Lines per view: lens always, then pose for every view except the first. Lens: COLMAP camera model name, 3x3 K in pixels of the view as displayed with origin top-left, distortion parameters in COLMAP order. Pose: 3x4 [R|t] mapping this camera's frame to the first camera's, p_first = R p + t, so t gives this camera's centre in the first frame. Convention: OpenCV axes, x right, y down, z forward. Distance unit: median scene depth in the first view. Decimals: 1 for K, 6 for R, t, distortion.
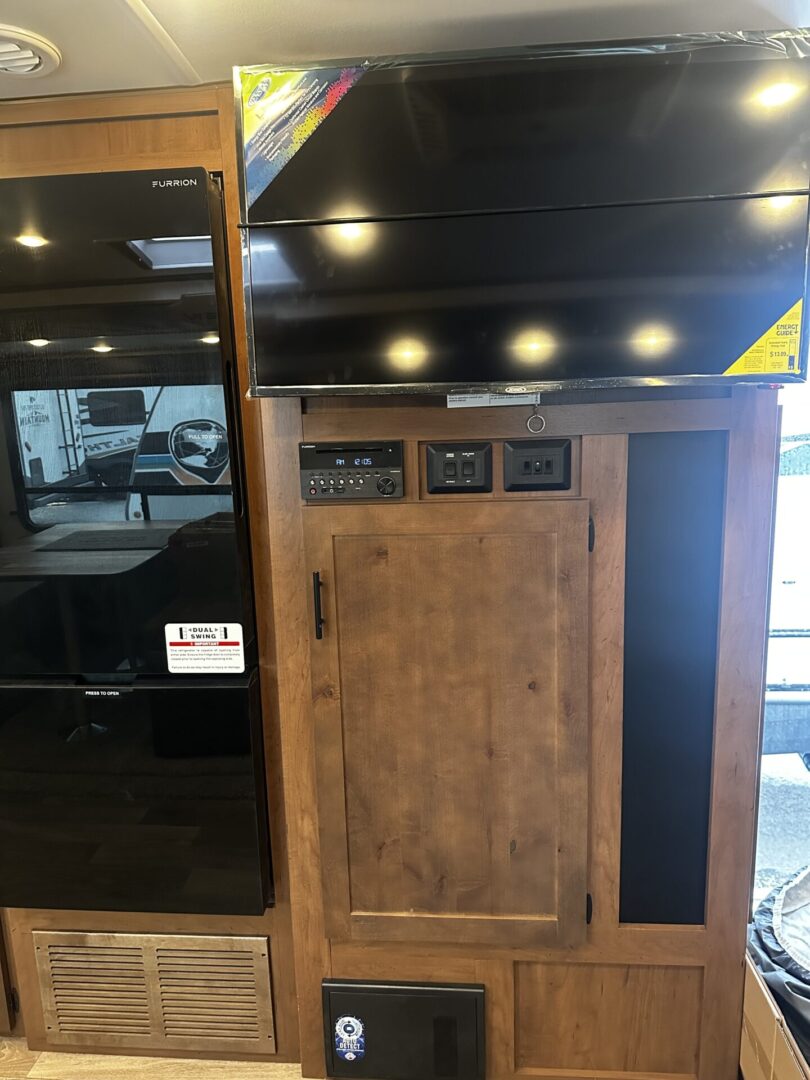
lens RADIAL K [[754.2, 0, 406.2], [0, 754.2, 546.6], [0, 0, 1]] dist [0.041220, -0.041044]
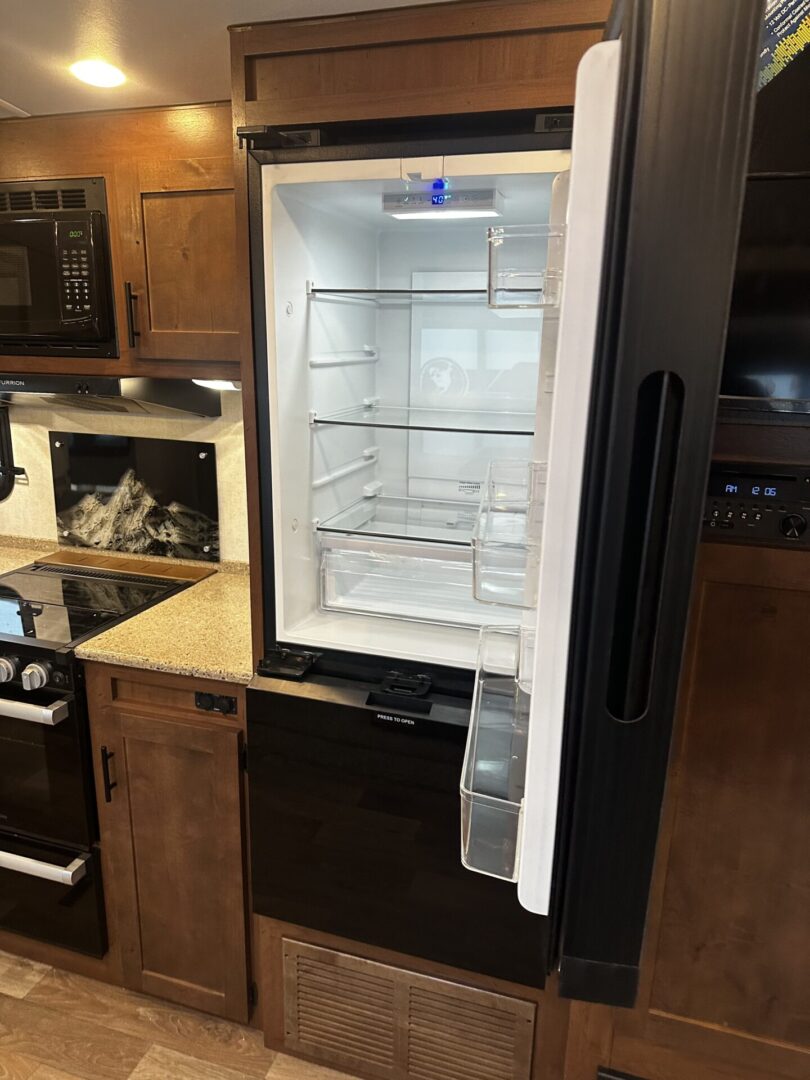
lens RADIAL K [[754.2, 0, 403.9], [0, 754.2, 546.7], [0, 0, 1]] dist [0.041220, -0.041044]
pose [[0.975109, 0.105351, -0.195098, -0.246546], [-0.089910, 0.992195, 0.086402, -0.087351], [0.202677, -0.066710, 0.976971, 0.160187]]
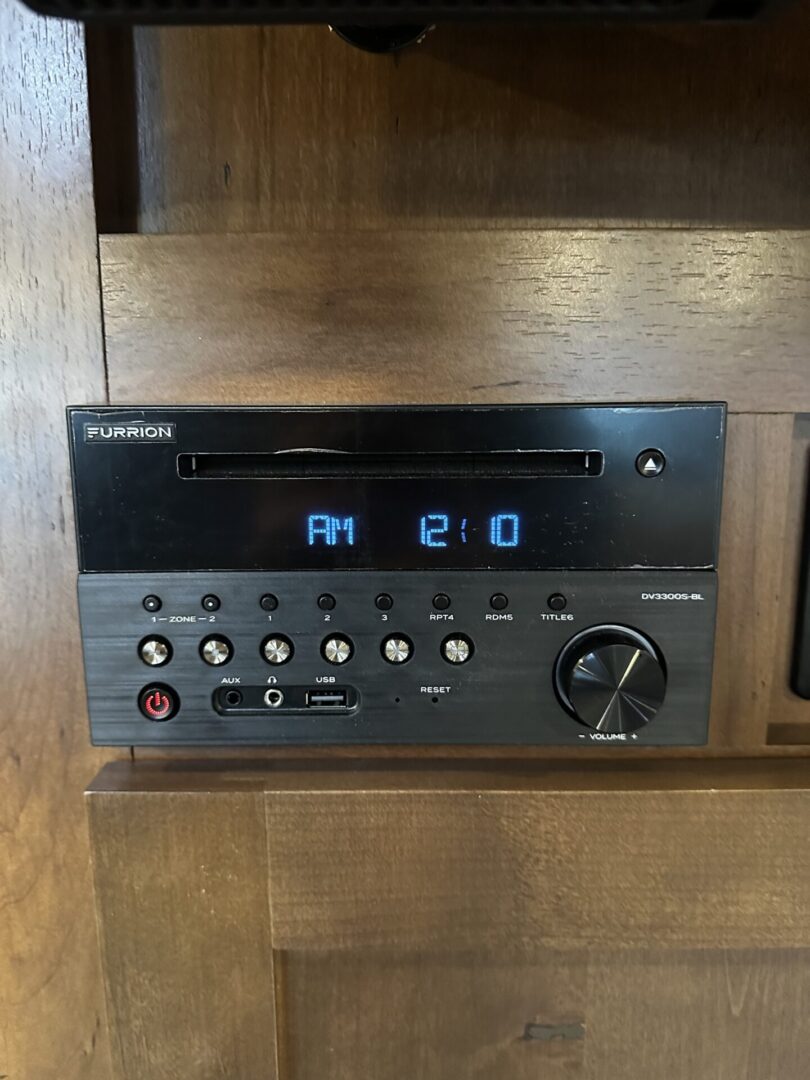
lens RADIAL K [[754.2, 0, 406.4], [0, 754.2, 539.9], [0, 0, 1]] dist [0.041220, -0.041044]
pose [[0.998045, 0.017785, 0.059923, -0.077565], [-0.017216, 0.999802, -0.009990, -0.104190], [-0.060089, 0.008939, 0.998153, 0.802485]]
